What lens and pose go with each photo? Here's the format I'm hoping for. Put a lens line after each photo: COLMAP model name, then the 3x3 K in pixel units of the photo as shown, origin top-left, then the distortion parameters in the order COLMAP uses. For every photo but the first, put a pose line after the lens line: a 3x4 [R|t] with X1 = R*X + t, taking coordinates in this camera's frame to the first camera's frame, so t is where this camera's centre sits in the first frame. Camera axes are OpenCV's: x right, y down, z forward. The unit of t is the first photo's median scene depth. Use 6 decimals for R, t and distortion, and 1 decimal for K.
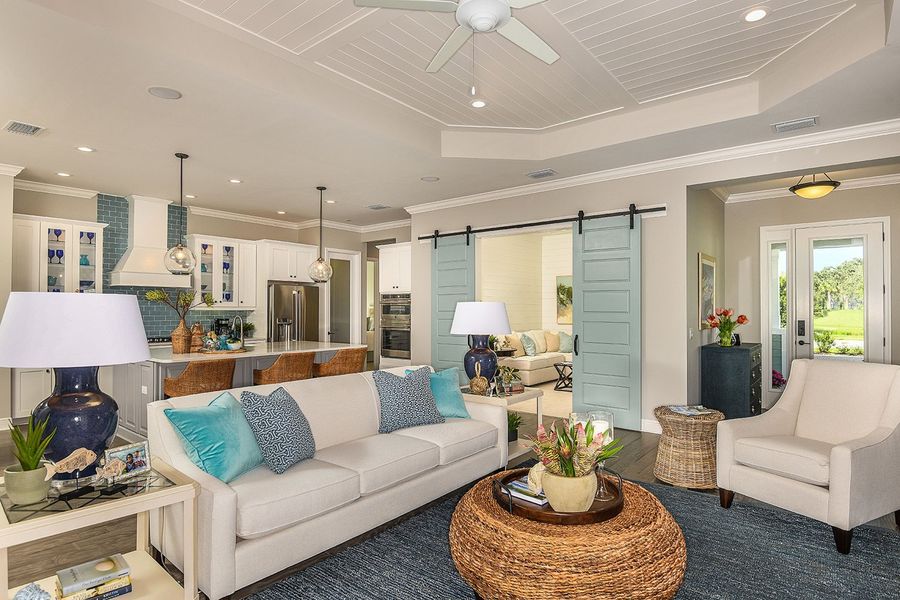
lens RADIAL K [[477.4, 0, 445.1], [0, 477.4, 301.2], [0, 0, 1]] dist [-0.004432, -0.000258]
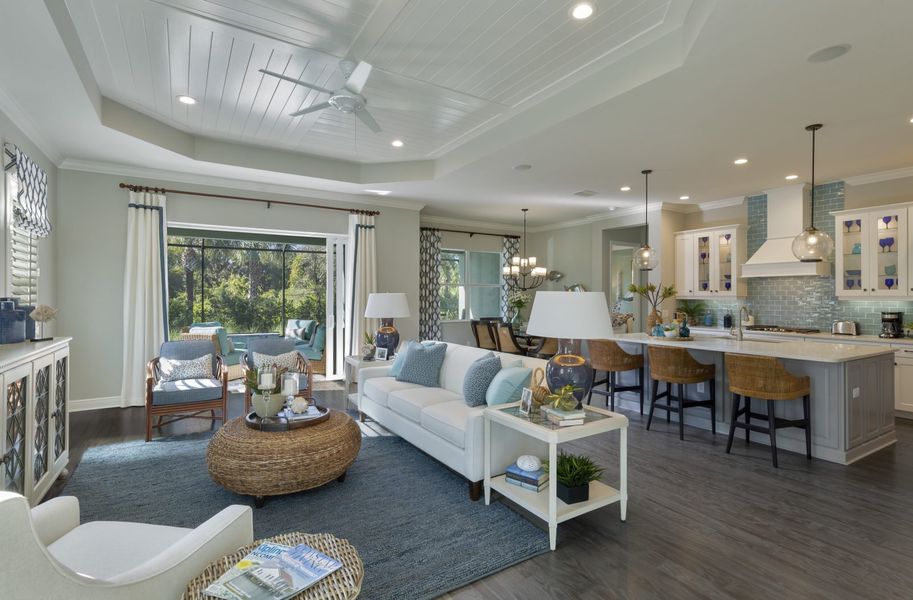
lens RADIAL K [[441.4, 0, 459.1], [0, 441.4, 290.7], [0, 0, 1]] dist [0.008456, -0.000330]
pose [[-0.313451, -0.007468, -0.949575, 0.512267], [0.018350, 0.999735, -0.013919, 0.000078], [0.949427, -0.021788, -0.313231, 0.691506]]
